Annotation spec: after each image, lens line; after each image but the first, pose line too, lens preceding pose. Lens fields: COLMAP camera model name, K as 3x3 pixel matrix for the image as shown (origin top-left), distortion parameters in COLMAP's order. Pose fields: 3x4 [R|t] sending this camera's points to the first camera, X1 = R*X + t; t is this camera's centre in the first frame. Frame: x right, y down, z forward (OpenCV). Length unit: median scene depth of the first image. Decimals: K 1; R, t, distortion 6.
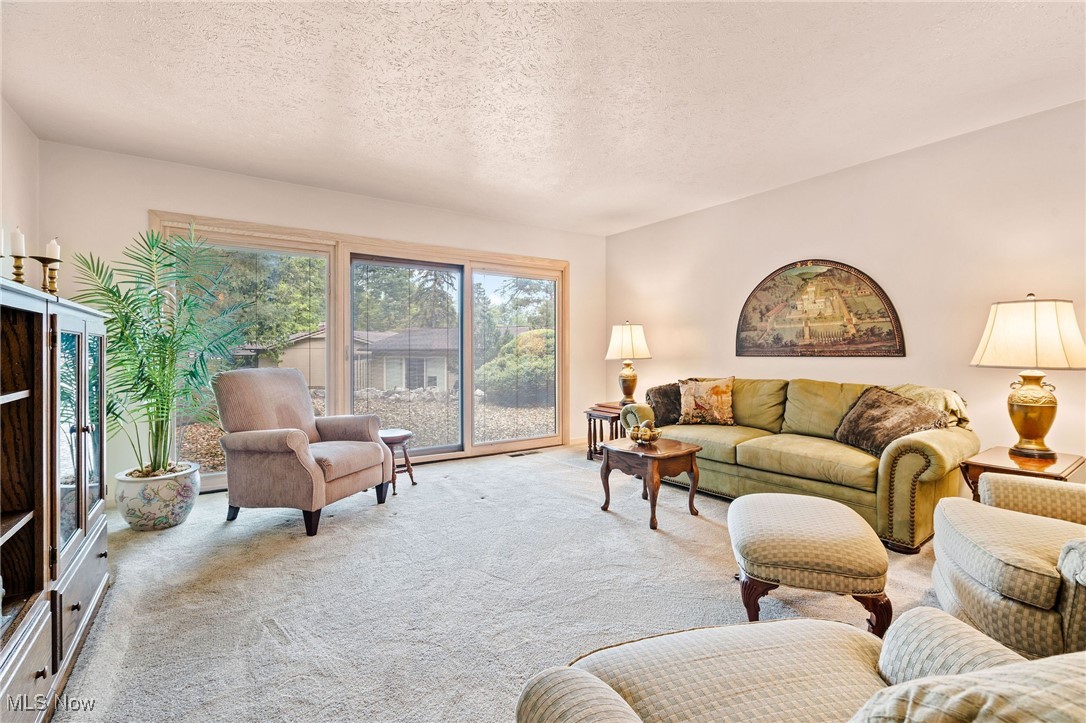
lens RADIAL K [[494.7, 0, 542.8], [0, 494.7, 356.6], [0, 0, 1]] dist [-0.005025, 0.001825]
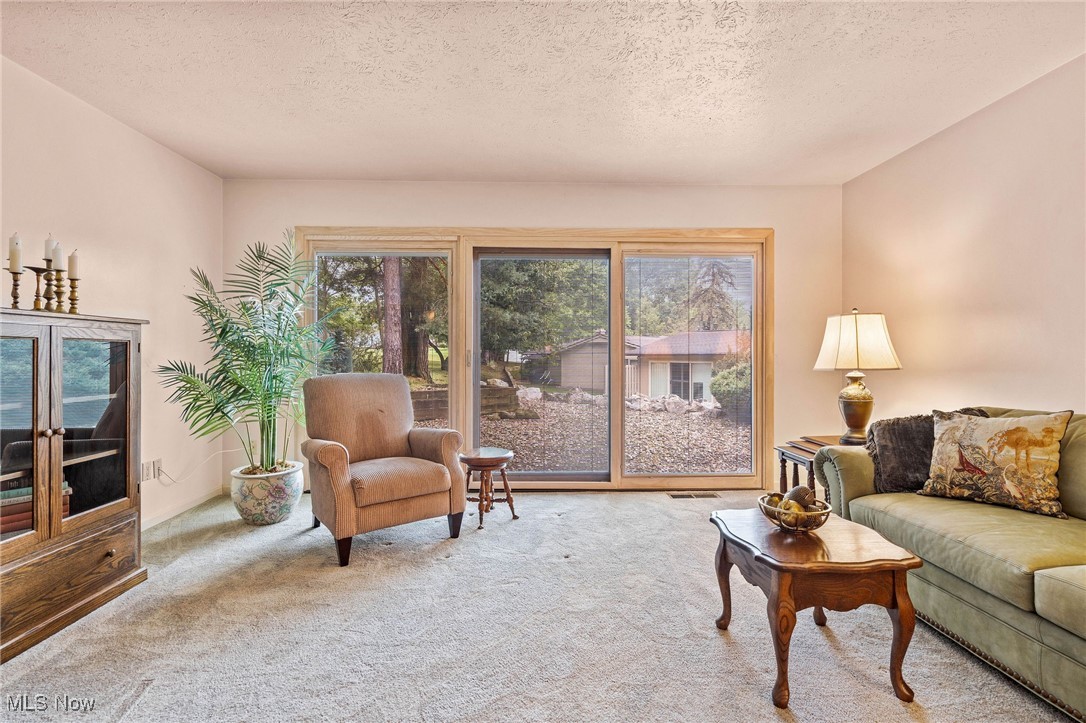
lens RADIAL K [[494.7, 0, 540.1], [0, 494.7, 357.4], [0, 0, 1]] dist [-0.005025, 0.001825]
pose [[0.837170, 0.003887, -0.546930, 0.224088], [-0.008050, 0.999954, -0.005217, -0.005088], [0.546884, 0.008770, 0.837162, 0.331247]]
